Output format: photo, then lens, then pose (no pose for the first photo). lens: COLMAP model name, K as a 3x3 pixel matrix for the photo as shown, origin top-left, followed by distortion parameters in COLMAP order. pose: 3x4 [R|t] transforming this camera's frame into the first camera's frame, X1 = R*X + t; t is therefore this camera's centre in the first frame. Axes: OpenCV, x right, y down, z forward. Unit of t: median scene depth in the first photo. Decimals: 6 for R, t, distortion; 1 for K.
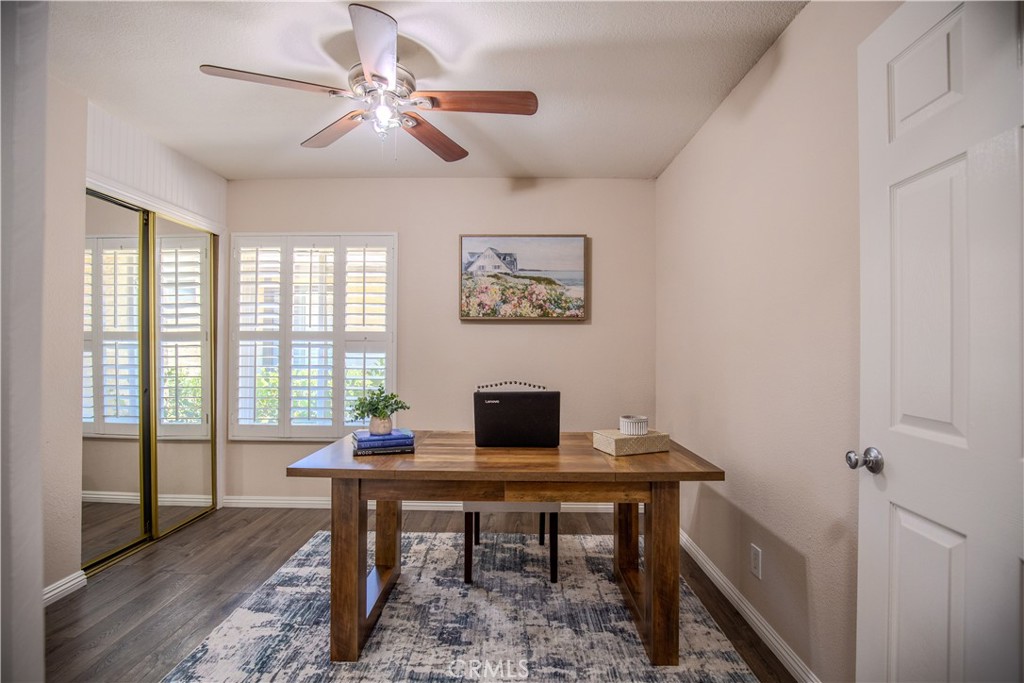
lens RADIAL K [[467.6, 0, 512.0], [0, 467.6, 341.5], [0, 0, 1]] dist [-0.031333, 0.000751]
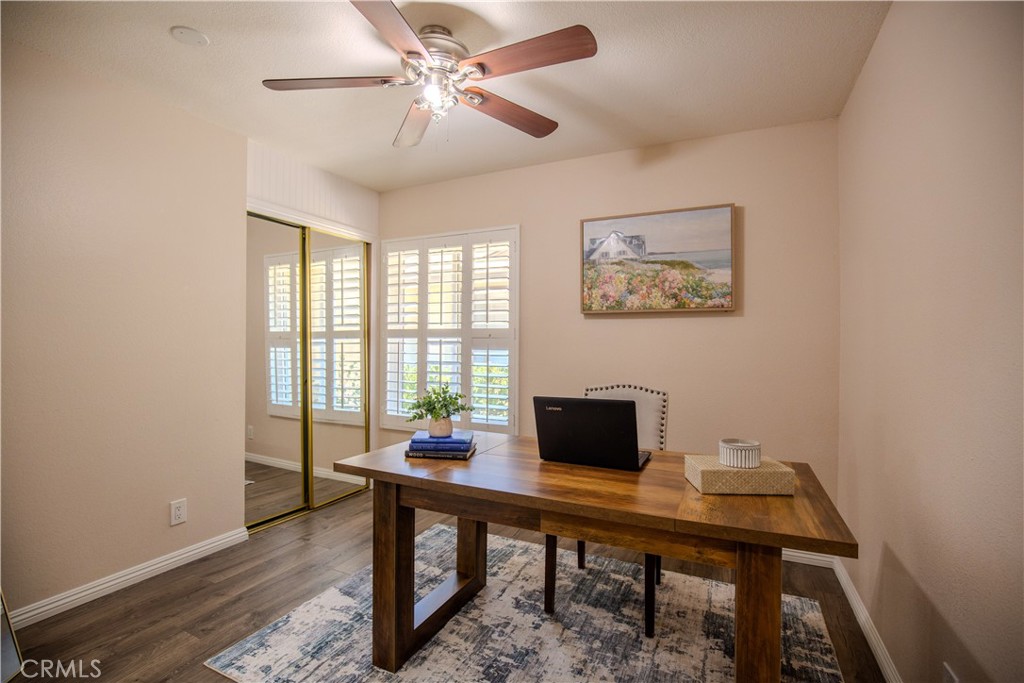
lens RADIAL K [[467.6, 0, 512.0], [0, 467.6, 341.5], [0, 0, 1]] dist [-0.031333, 0.000751]
pose [[0.906834, 0.000109, -0.421489, 0.182399], [0.001862, 0.999989, 0.004265, 0.002856], [0.421485, -0.004653, 0.906824, 0.153227]]
